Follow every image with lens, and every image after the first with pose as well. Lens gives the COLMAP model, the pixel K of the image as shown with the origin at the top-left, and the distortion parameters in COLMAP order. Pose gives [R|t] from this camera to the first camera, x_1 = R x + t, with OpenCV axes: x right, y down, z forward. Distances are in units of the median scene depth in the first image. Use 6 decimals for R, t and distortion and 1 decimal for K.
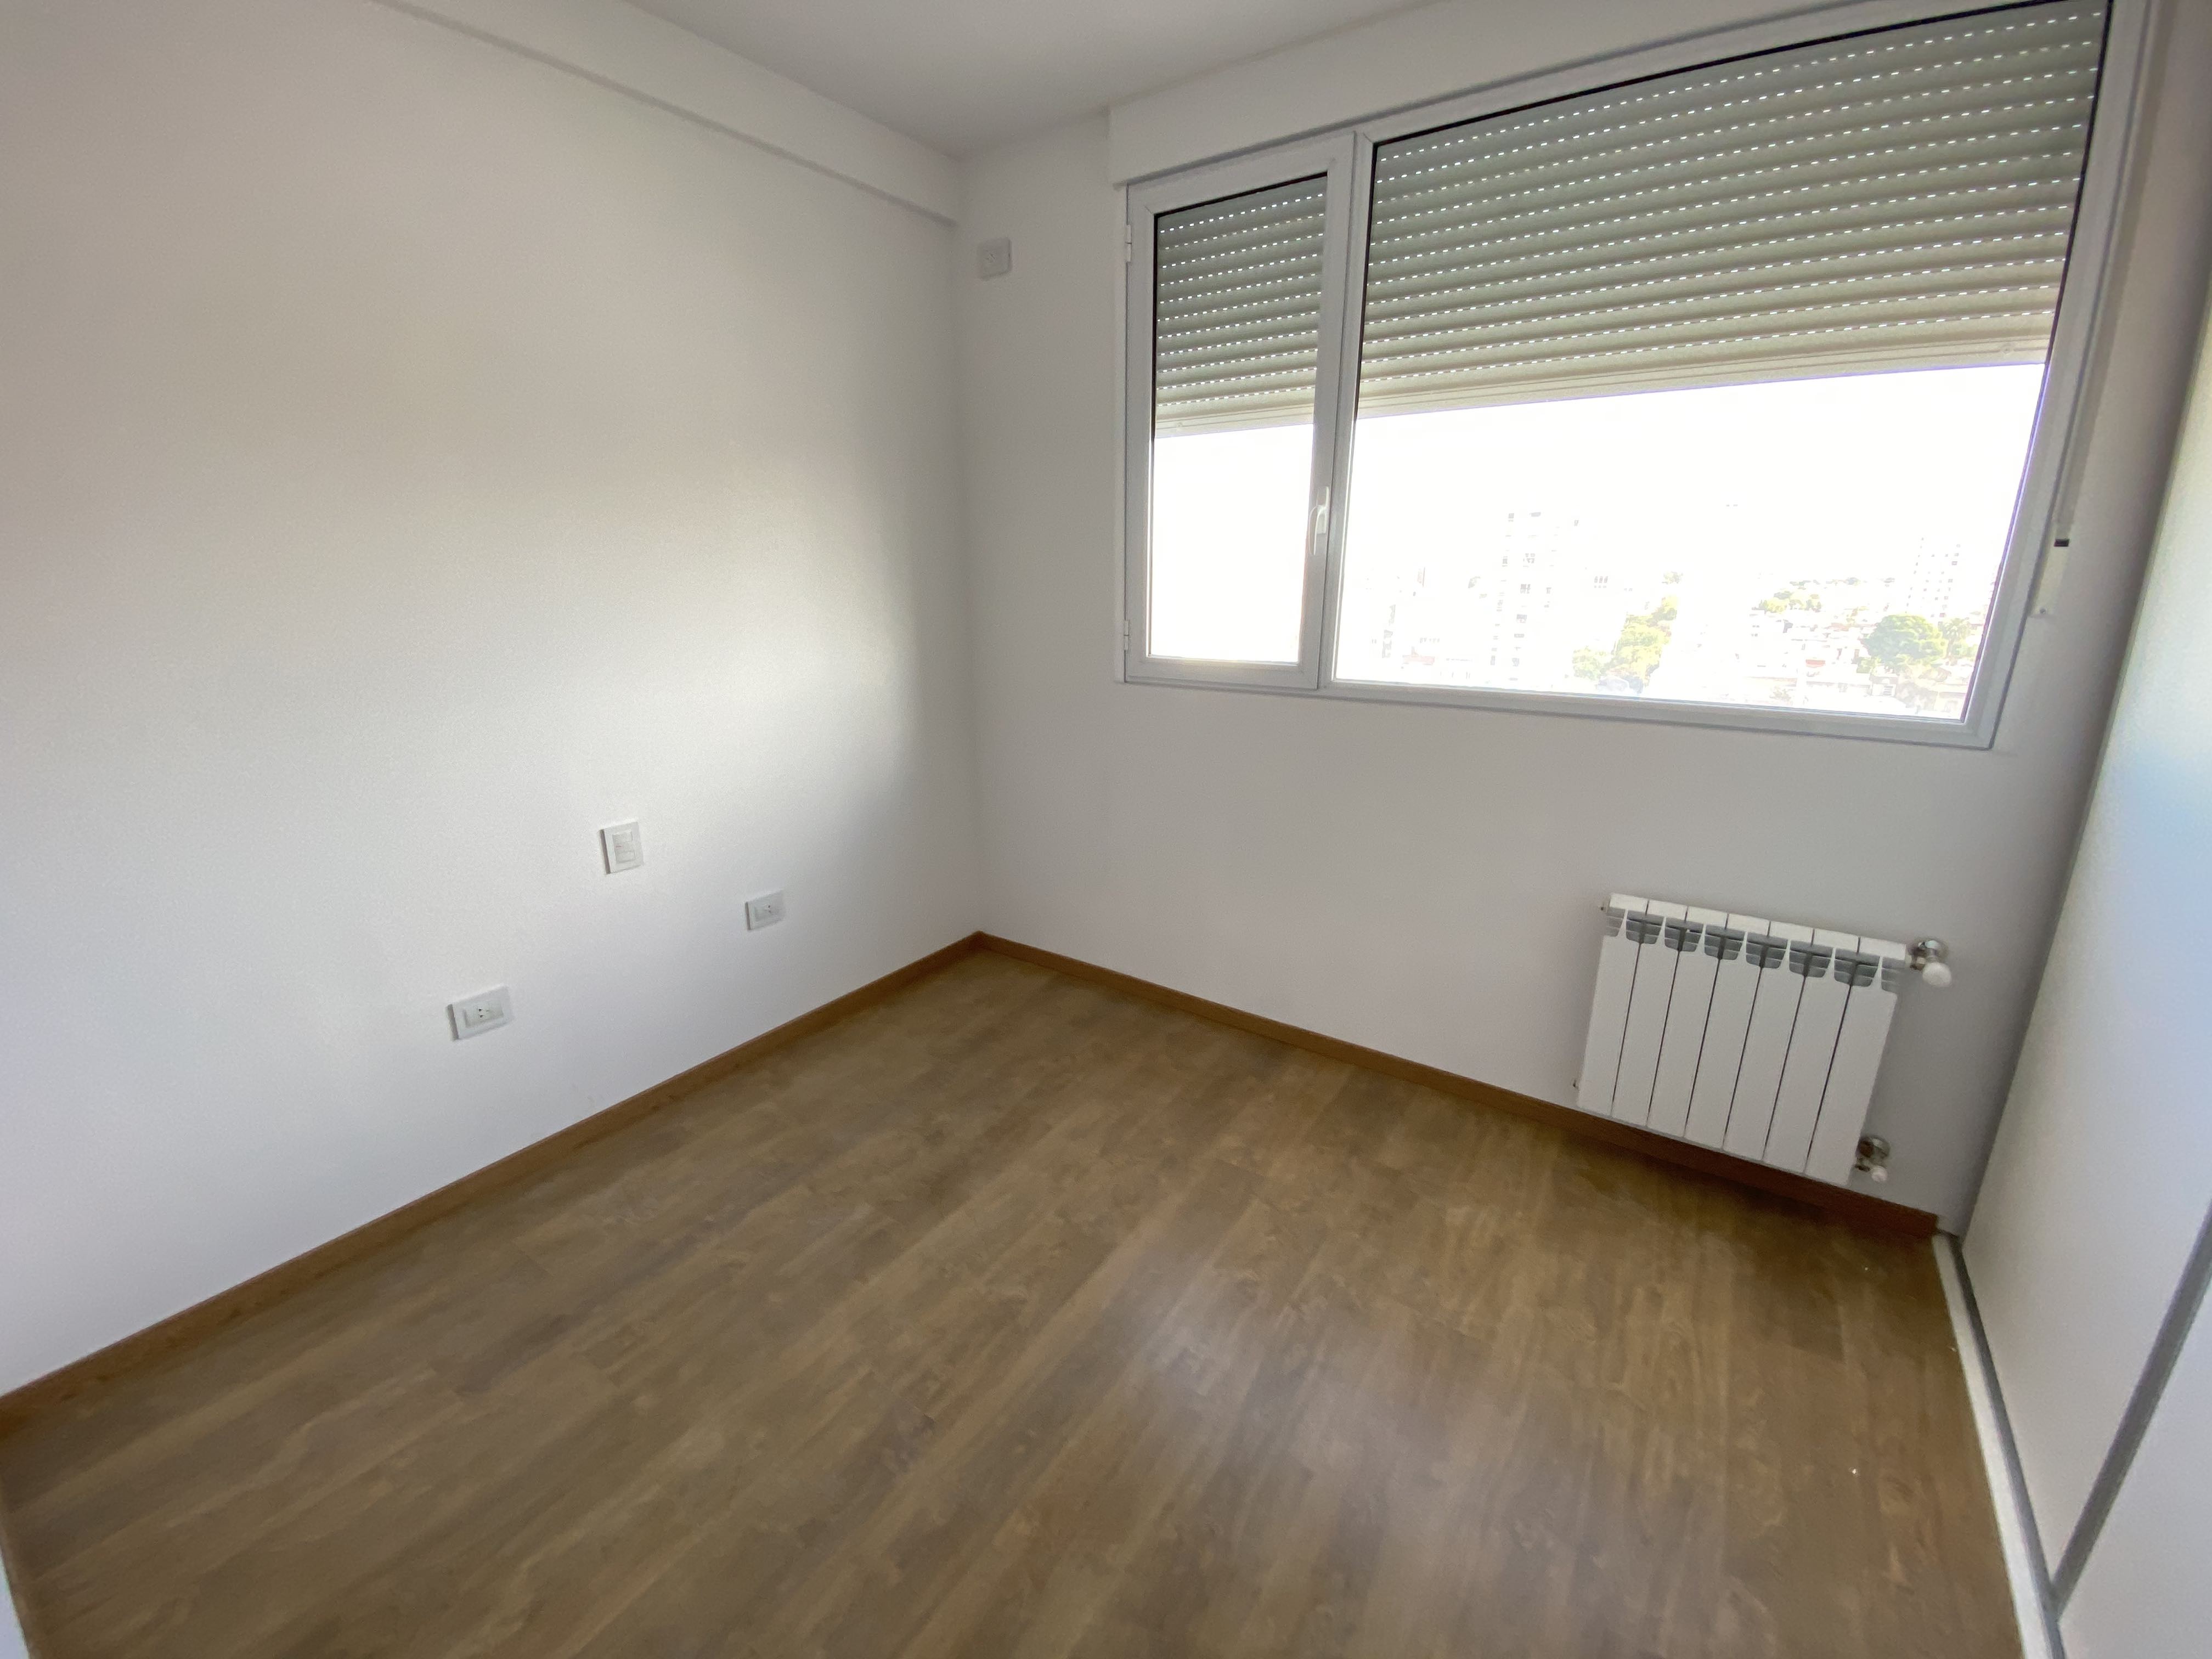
lens RADIAL K [[900.4, 0, 1087.9], [0, 900.4, 818.9], [0, 0, 1]] dist [0.050427, -0.033767]
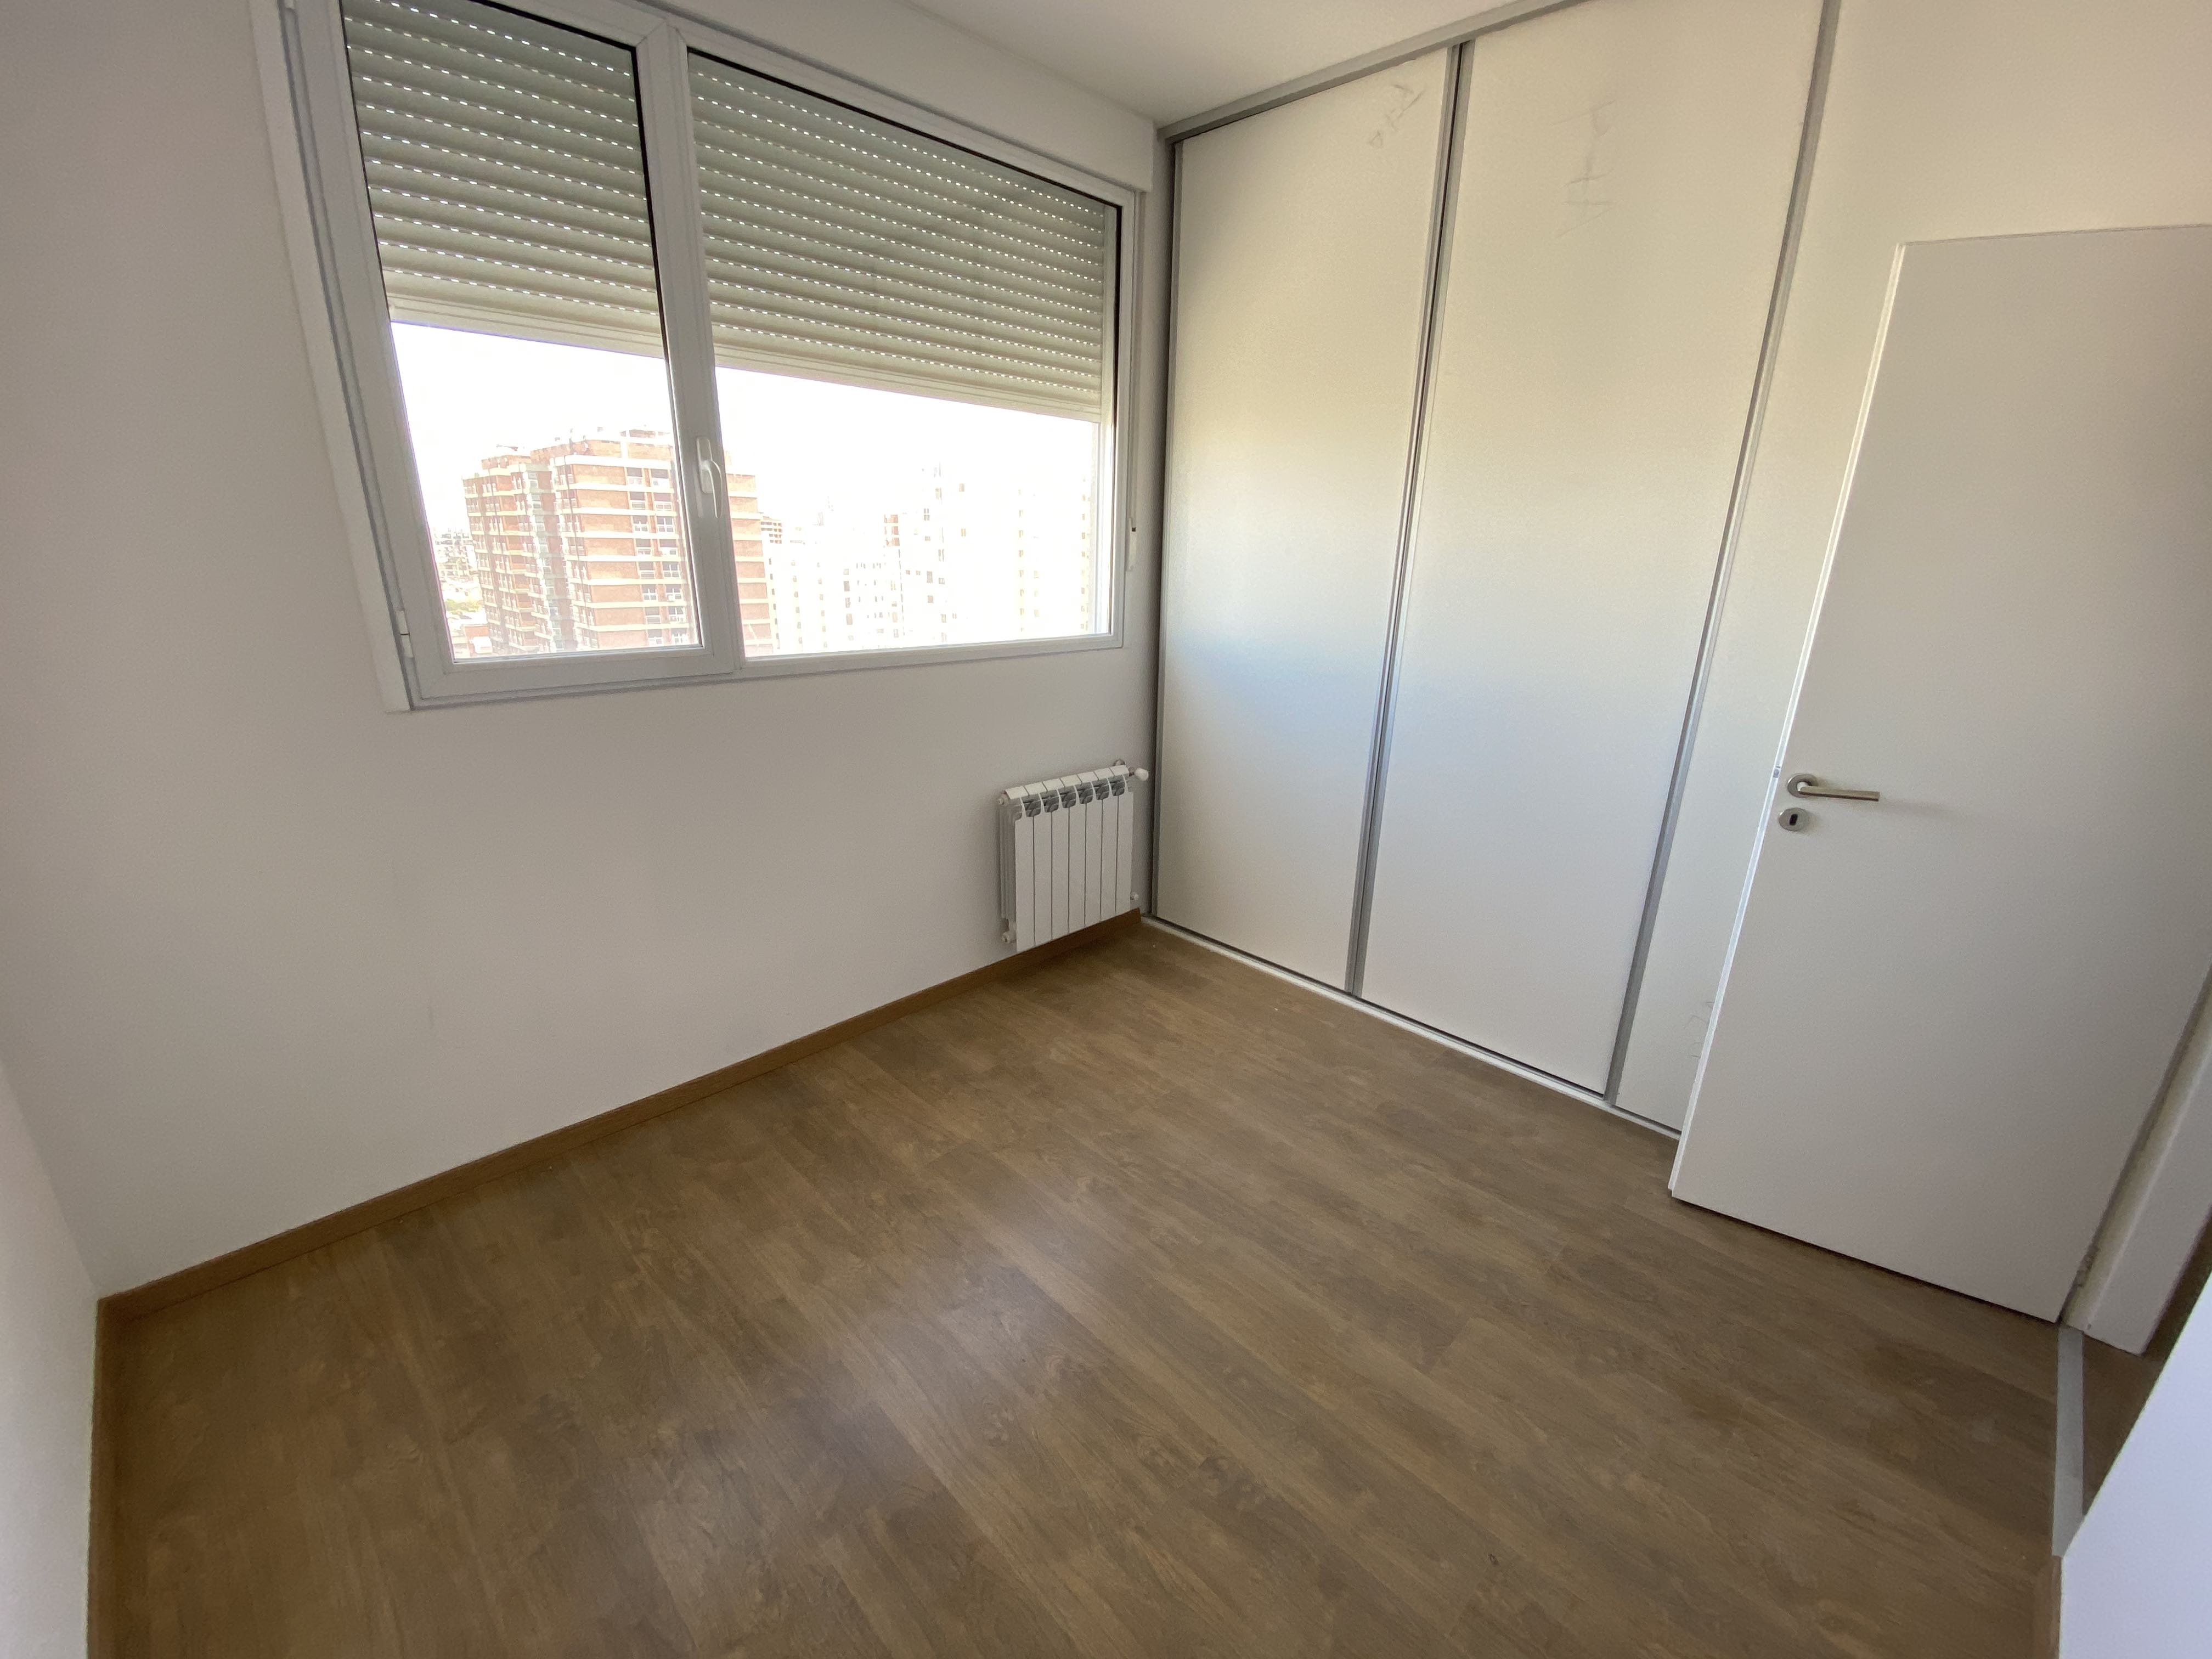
lens RADIAL K [[888.5, 0, 1106.0], [0, 888.5, 829.5], [0, 0, 1]] dist [0.032467, -0.022640]
pose [[0.192142, -0.302975, 0.933428, -0.649157], [0.250208, 0.934841, 0.251929, -0.160727], [-0.948935, 0.185146, 0.255429, 0.558465]]
